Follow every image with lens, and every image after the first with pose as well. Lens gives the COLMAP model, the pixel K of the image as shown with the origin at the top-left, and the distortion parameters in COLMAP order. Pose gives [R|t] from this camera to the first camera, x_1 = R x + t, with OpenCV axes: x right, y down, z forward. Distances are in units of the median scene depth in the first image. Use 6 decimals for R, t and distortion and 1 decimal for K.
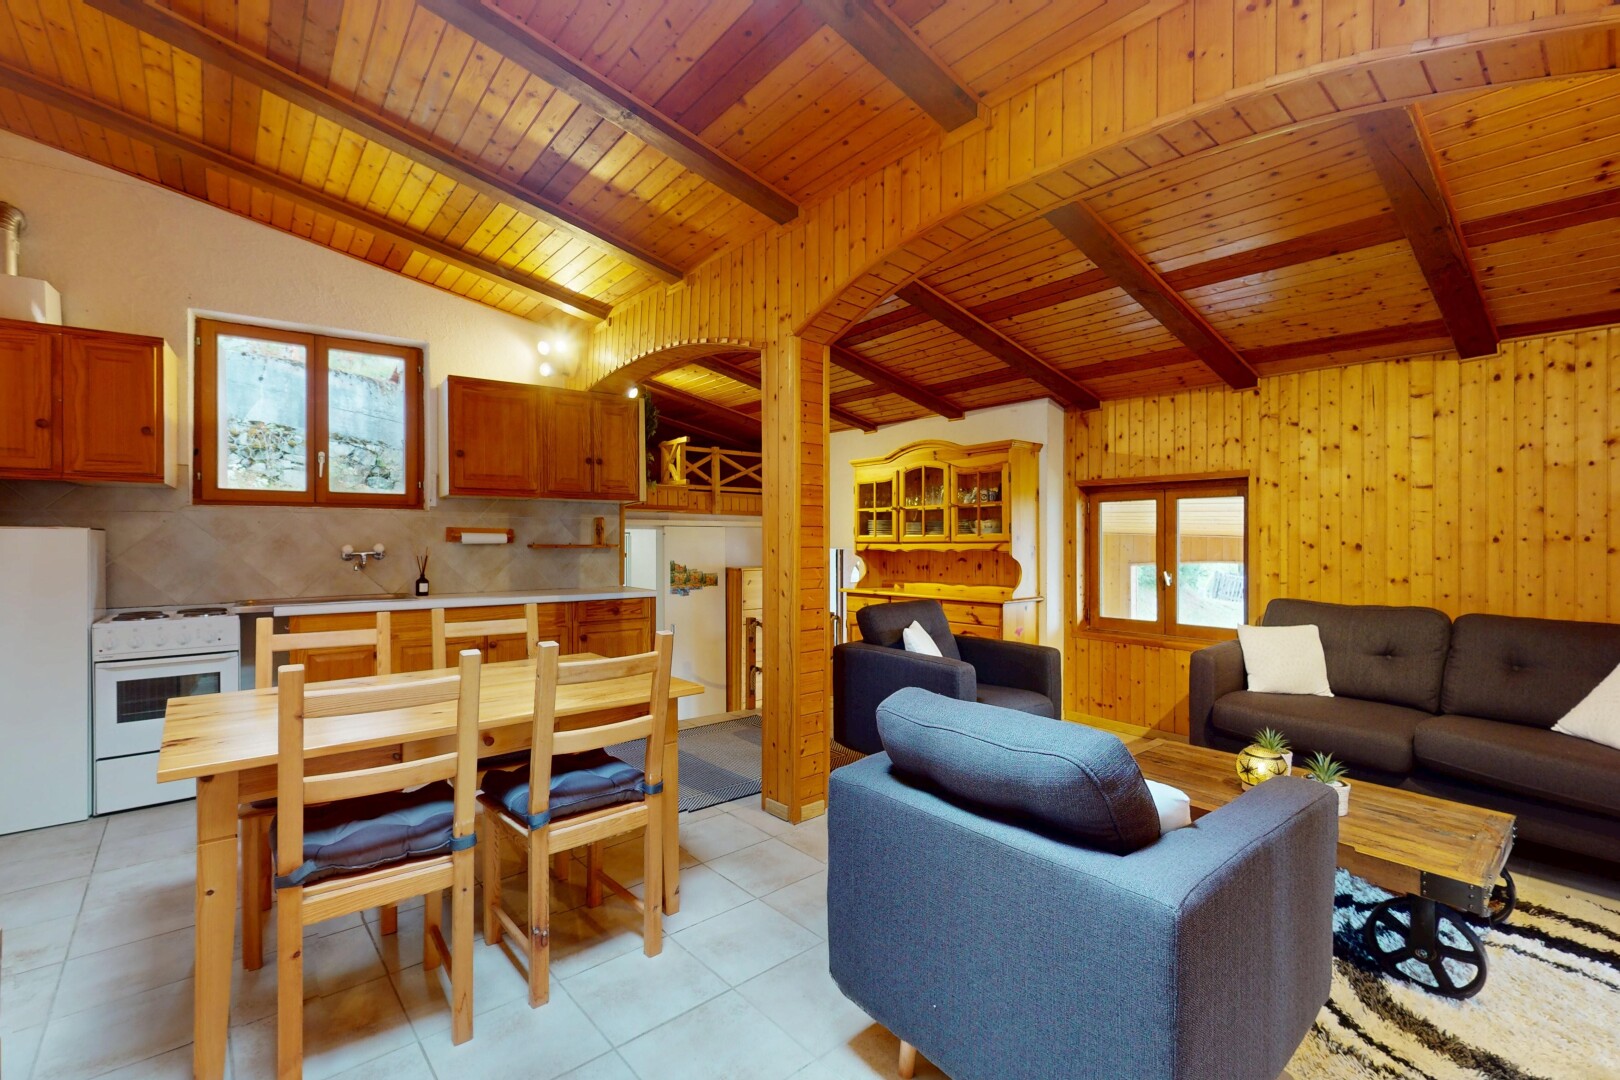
lens RADIAL K [[697.9, 0, 808.4], [0, 697.9, 538.3], [0, 0, 1]] dist [0.000033, 0.000138]
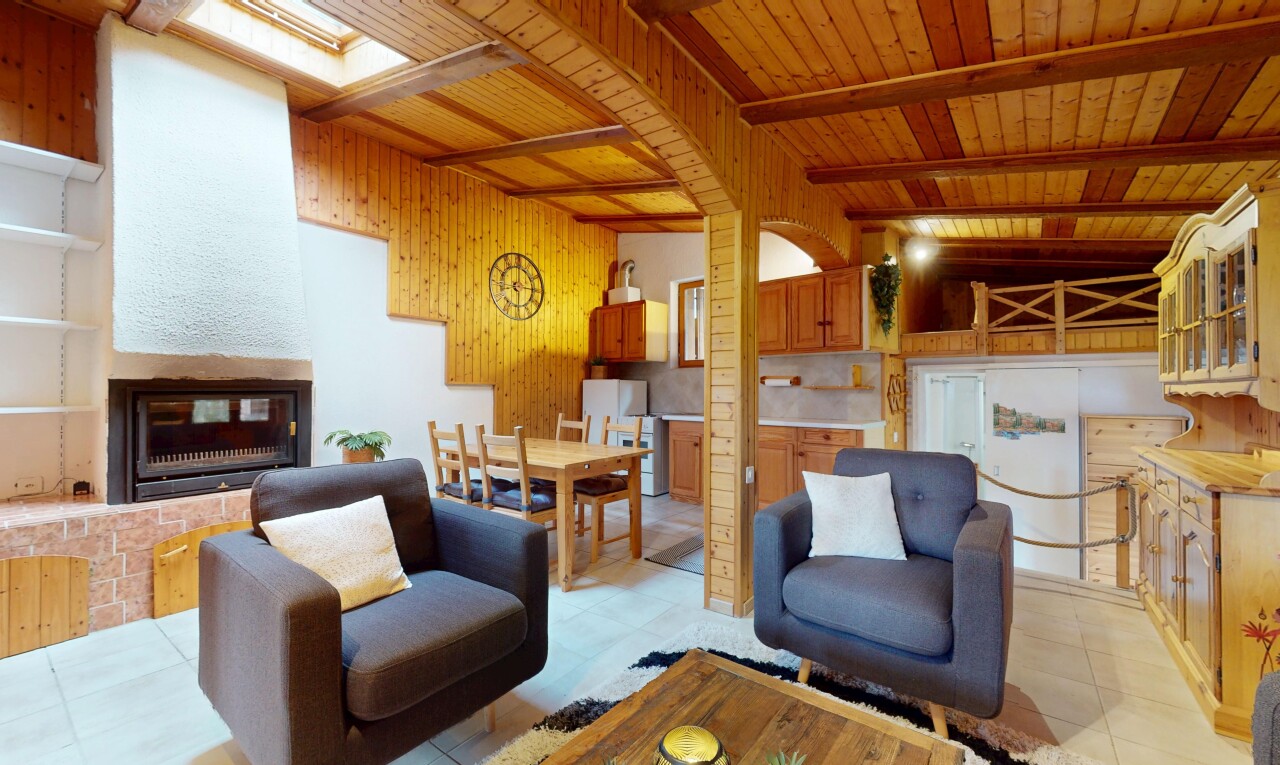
lens RADIAL K [[496.6, 0, 639.4], [0, 496.6, 386.0], [0, 0, 1]] dist [0.002504, 0.000019]
pose [[0.208518, -0.004342, -0.978009, 0.425820], [0.003309, 0.999988, -0.003734, 0.008479], [0.978013, -0.002458, 0.208529, 0.359669]]
